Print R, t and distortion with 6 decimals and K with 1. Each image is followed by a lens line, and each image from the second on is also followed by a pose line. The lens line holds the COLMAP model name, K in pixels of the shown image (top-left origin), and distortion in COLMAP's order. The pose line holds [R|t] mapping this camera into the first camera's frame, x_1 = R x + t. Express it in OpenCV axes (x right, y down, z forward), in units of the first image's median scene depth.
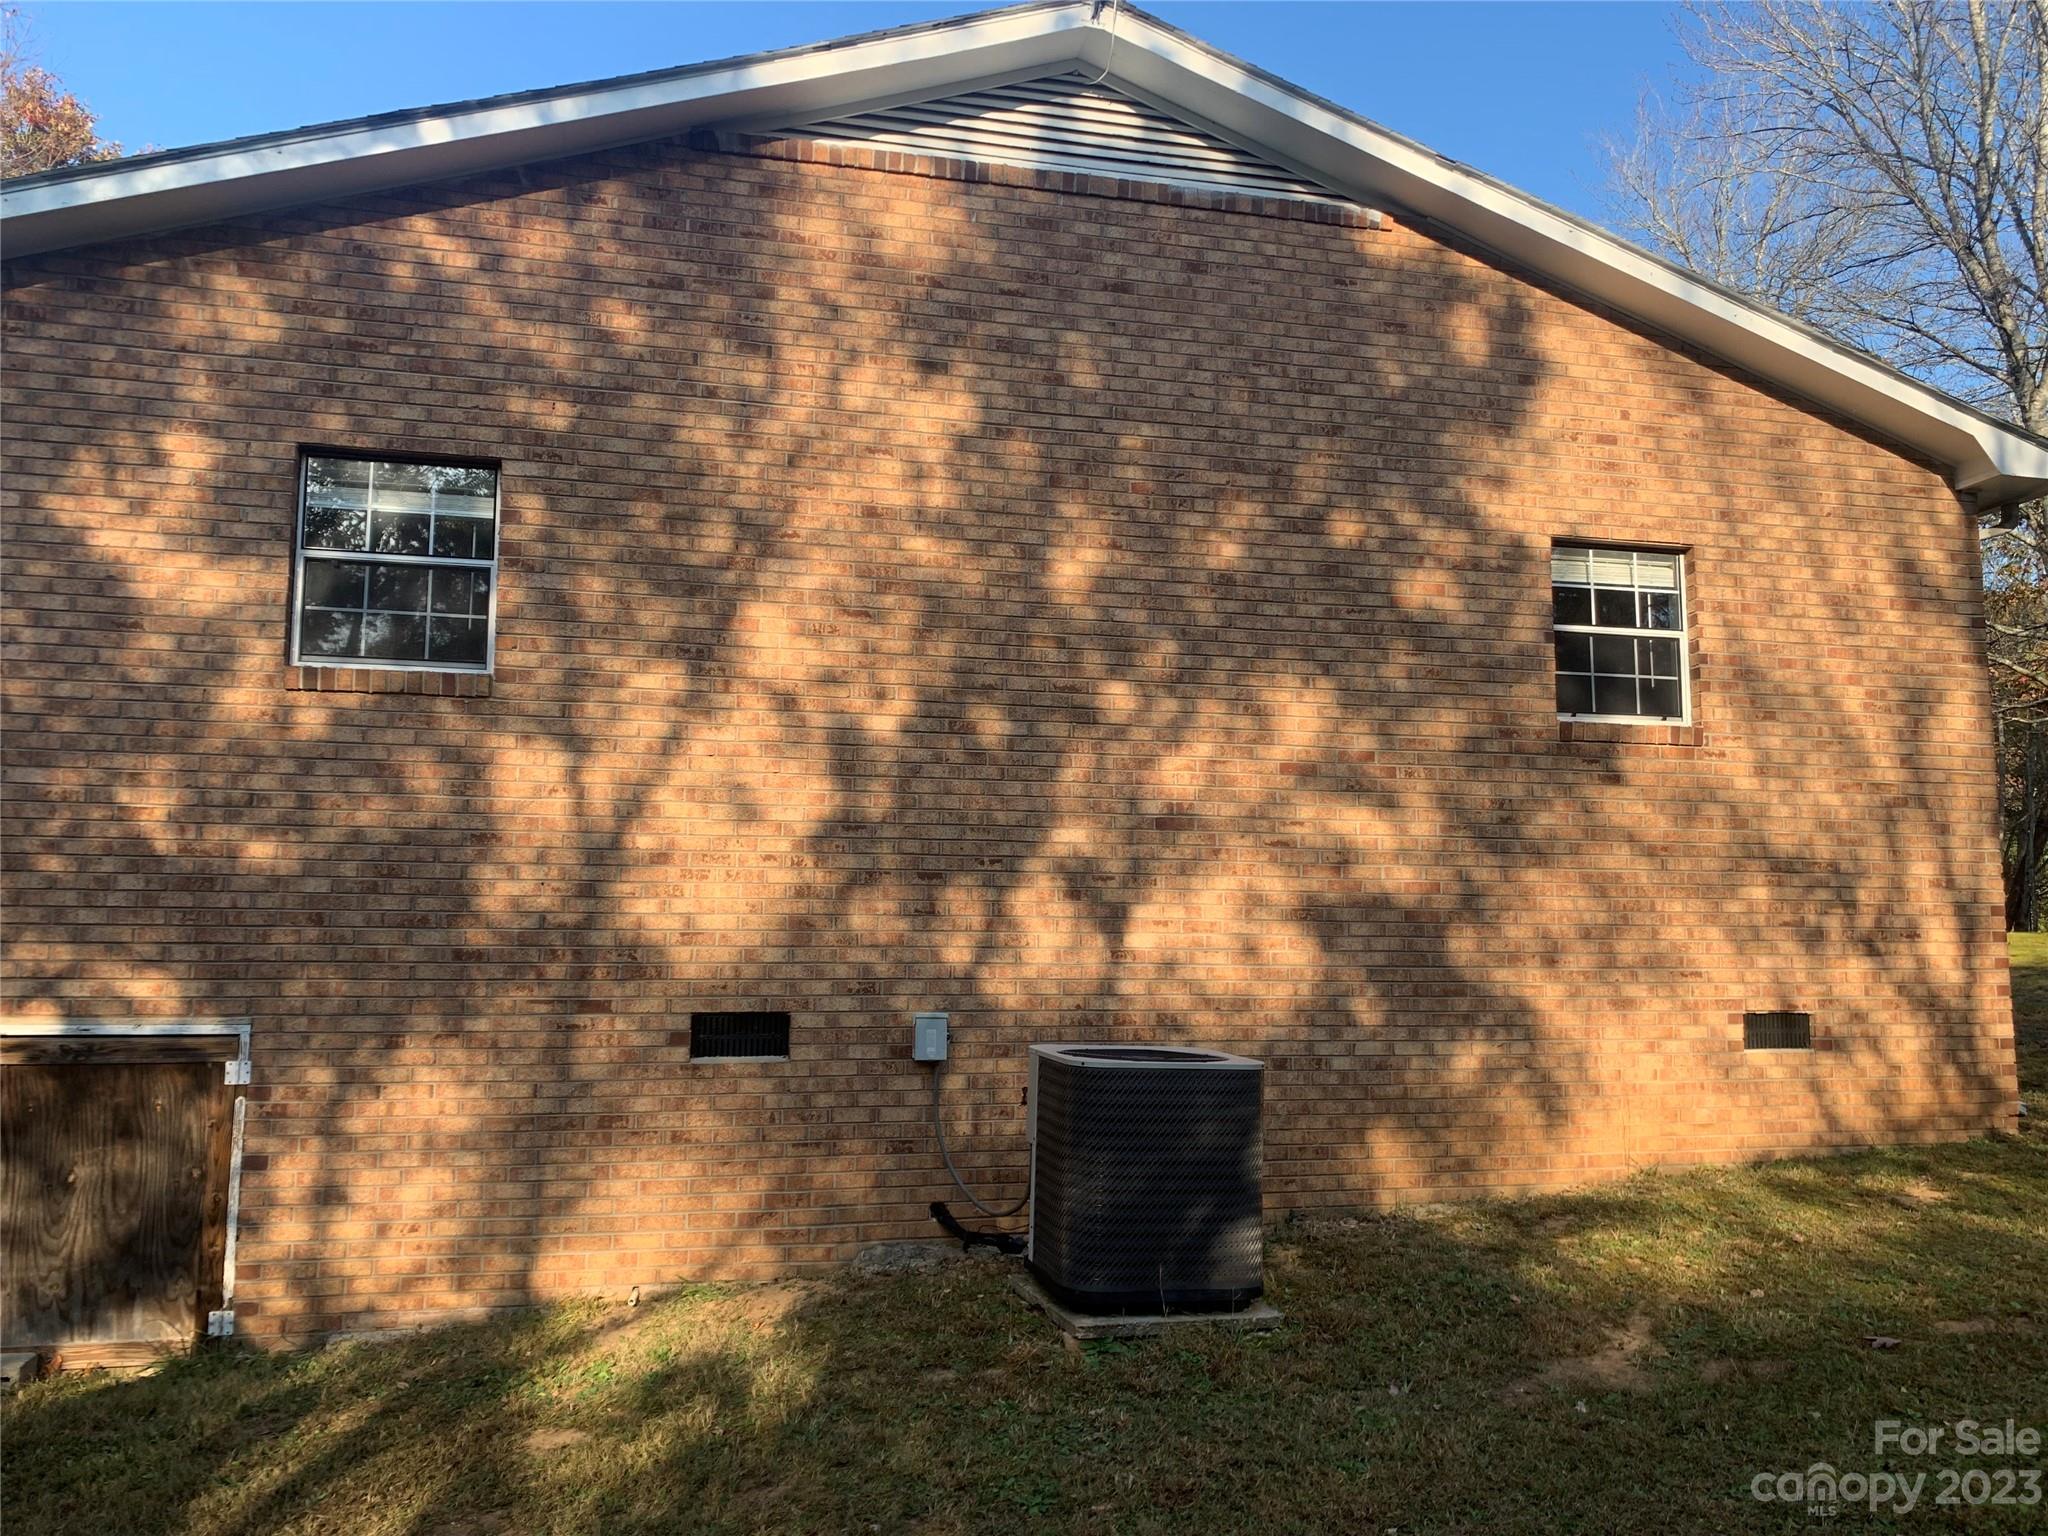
lens RADIAL K [[1559.0, 0, 1026.5], [0, 1559.0, 772.6], [0, 0, 1]] dist [0.056350, -0.069840]
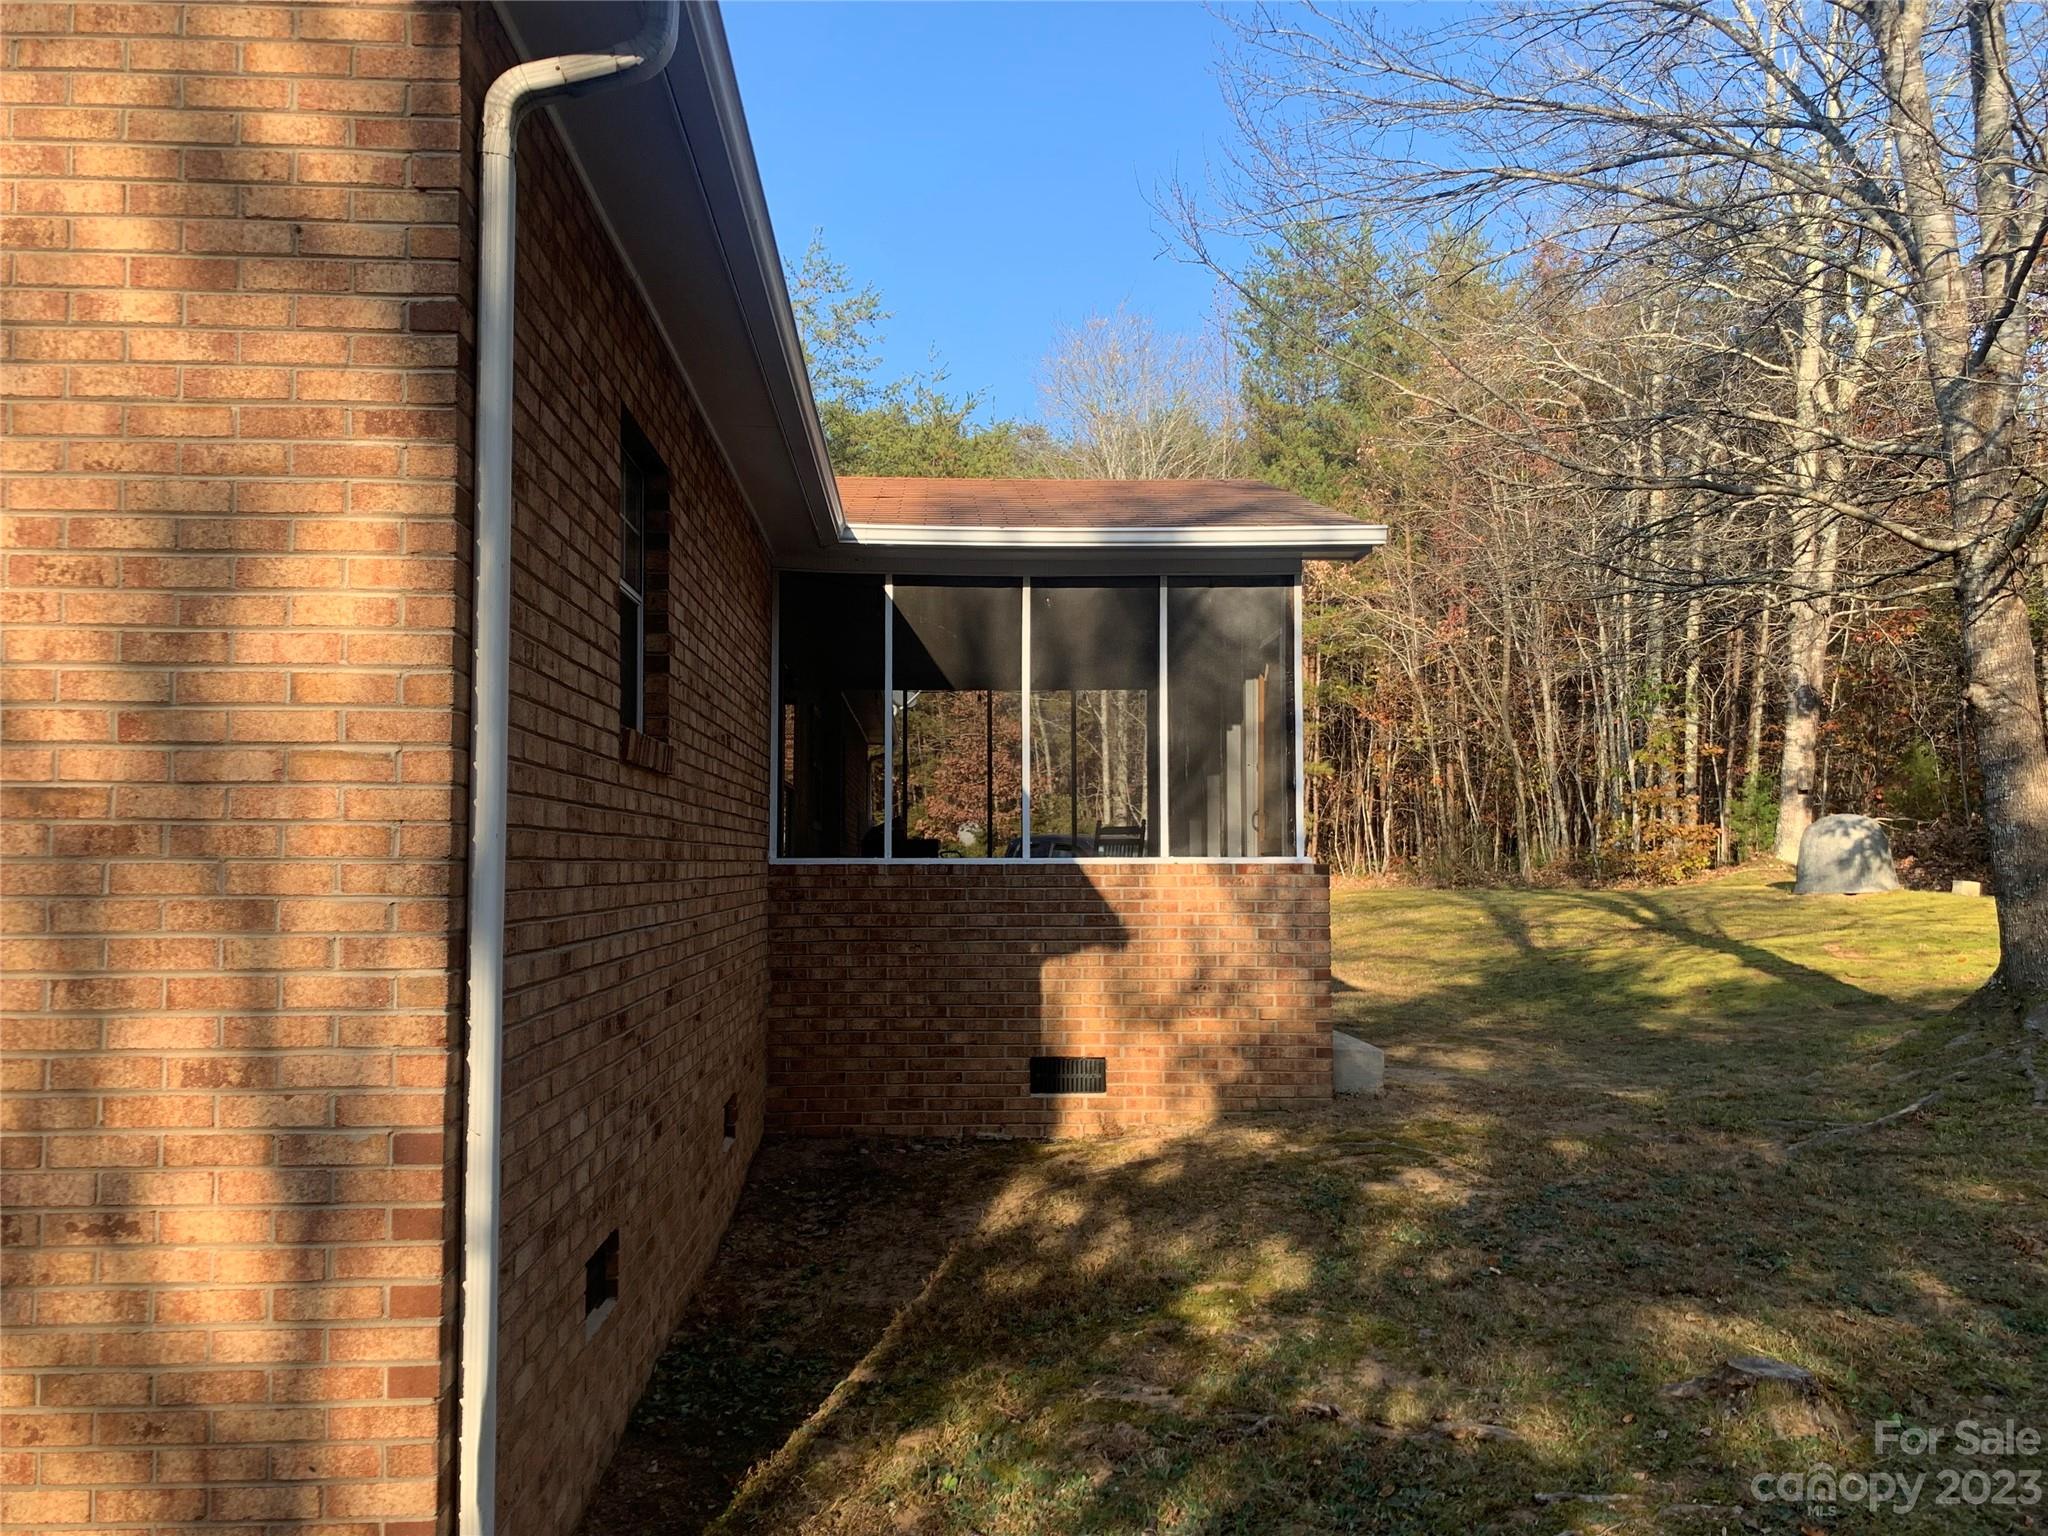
lens RADIAL K [[1559.0, 0, 1017.9], [0, 1559.0, 775.0], [0, 0, 1]] dist [0.056350, -0.069840]
pose [[0.983716, -0.012632, -0.179283, 0.986025], [0.022960, 0.998186, 0.055648, -0.012821], [0.178255, -0.058858, 0.982222, 0.840240]]
